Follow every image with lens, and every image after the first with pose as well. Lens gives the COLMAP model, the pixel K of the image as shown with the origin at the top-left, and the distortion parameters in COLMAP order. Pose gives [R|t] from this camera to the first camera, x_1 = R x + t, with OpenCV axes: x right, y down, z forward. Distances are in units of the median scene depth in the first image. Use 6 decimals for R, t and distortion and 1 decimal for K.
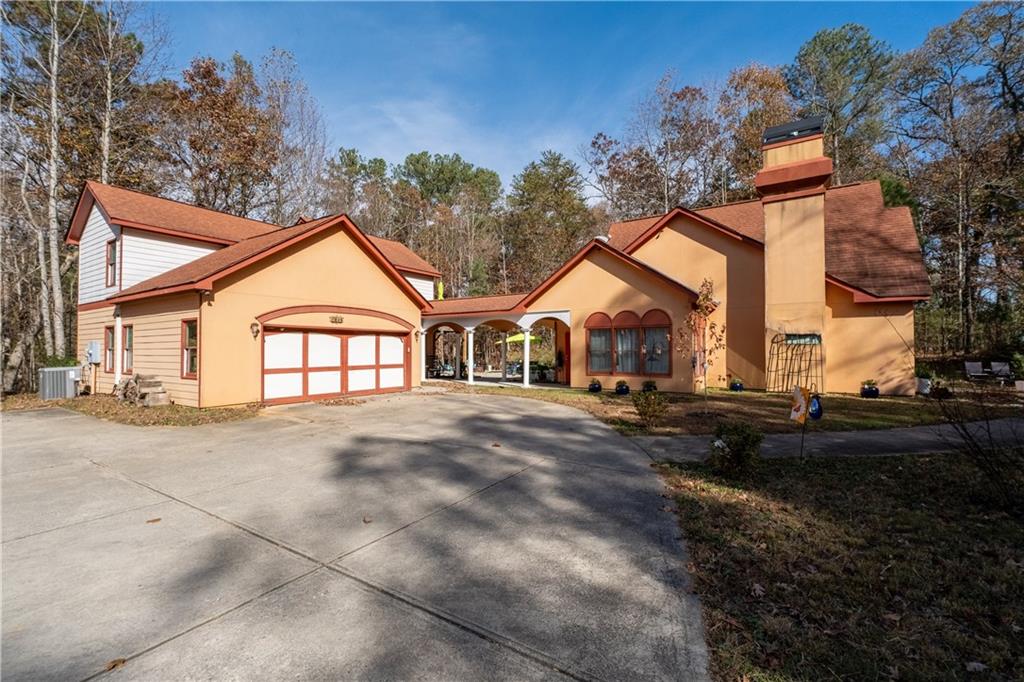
lens RADIAL K [[433.3, 0, 512.0], [0, 433.3, 341.0], [0, 0, 1]] dist [-0.008175, 0.000479]
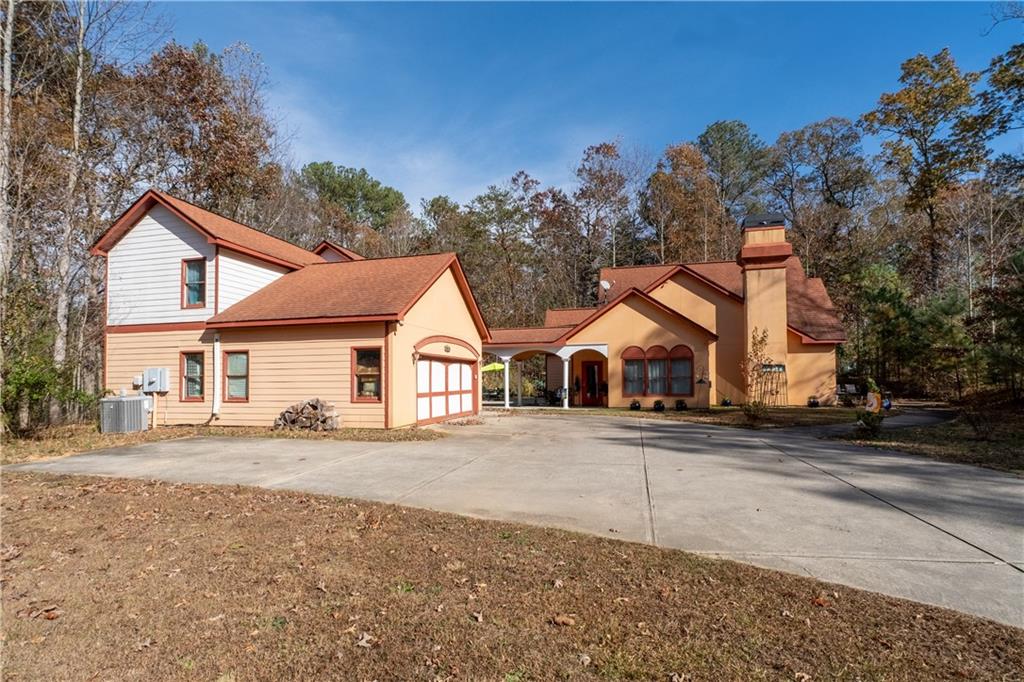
lens RADIAL K [[467.2, 0, 514.3], [0, 467.2, 361.5], [0, 0, 1]] dist [-0.013893, -0.000110]
pose [[0.945981, 0.007440, 0.324136, -0.594374], [-0.000246, 0.999753, -0.022230, 0.008836], [-0.324222, 0.020949, 0.945749, -0.161145]]
